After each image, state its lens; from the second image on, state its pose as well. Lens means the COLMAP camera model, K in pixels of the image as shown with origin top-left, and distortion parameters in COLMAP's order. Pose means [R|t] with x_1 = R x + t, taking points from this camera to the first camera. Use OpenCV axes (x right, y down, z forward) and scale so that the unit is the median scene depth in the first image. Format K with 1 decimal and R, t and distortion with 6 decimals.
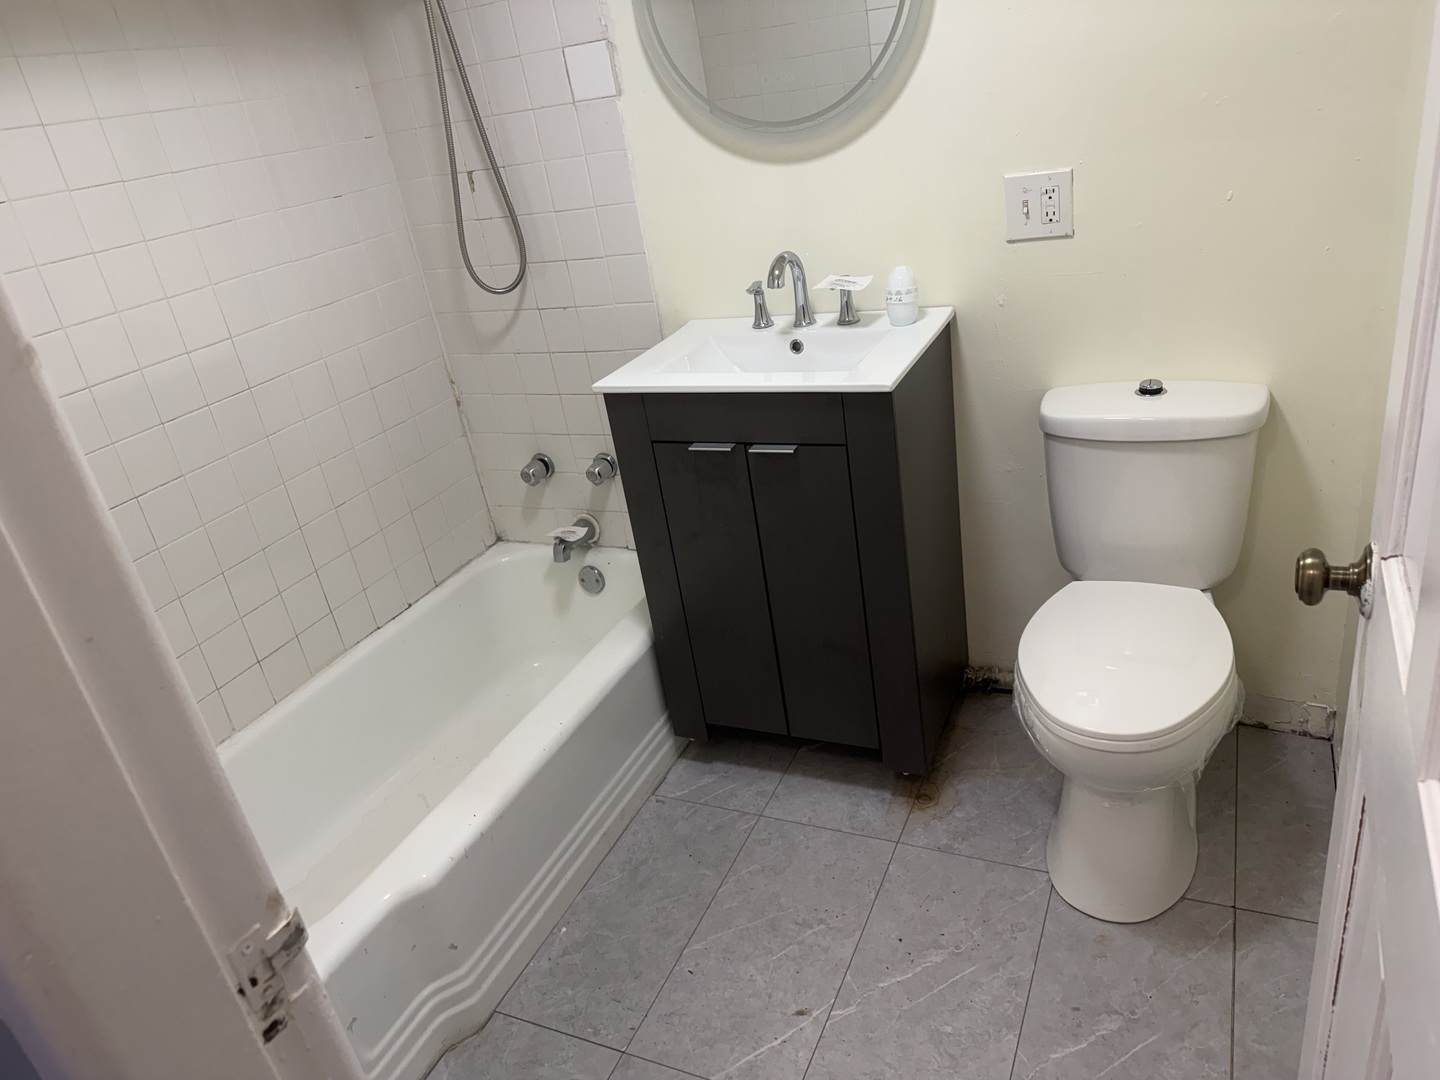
lens RADIAL K [[1009.2, 0, 725.7], [0, 1009.2, 538.5], [0, 0, 1]] dist [0.065289, -0.073503]
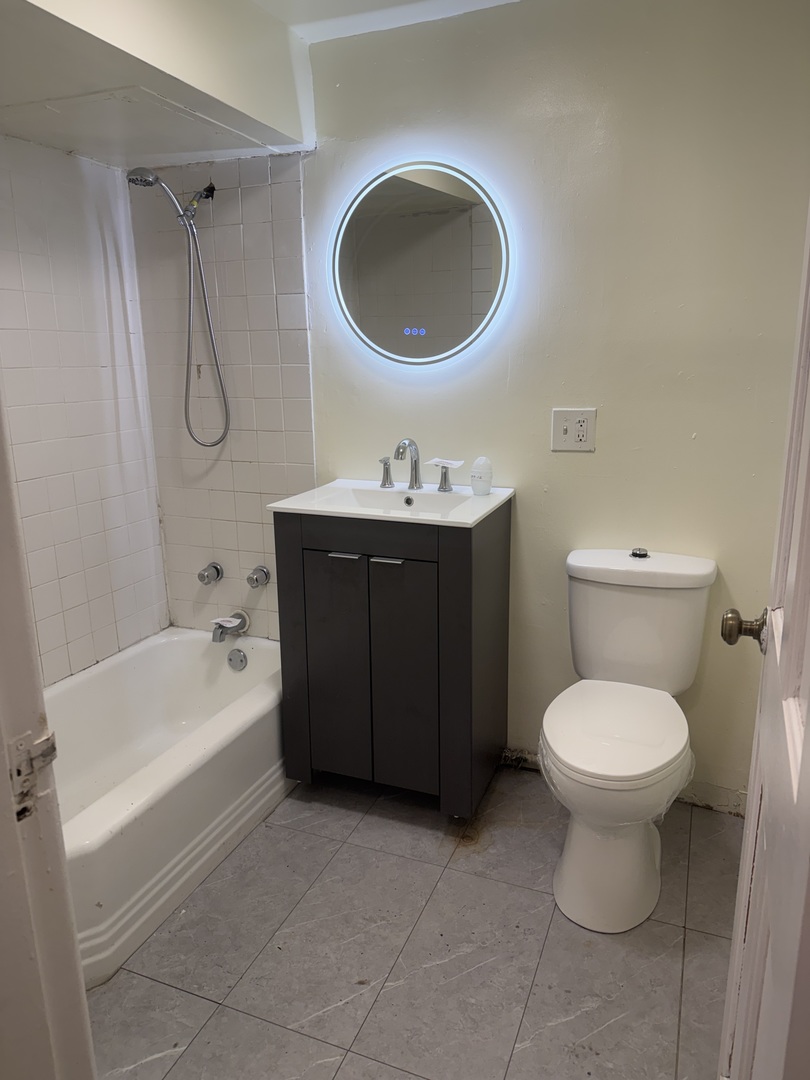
lens RADIAL K [[756.9, 0, 400.7], [0, 756.9, 537.9], [0, 0, 1]] dist [0.065289, -0.073503]
pose [[0.989639, 0.123115, 0.073876, -0.017320], [-0.105452, 0.972438, -0.207950, 0.100647], [-0.097442, 0.198005, 0.975346, -0.062784]]
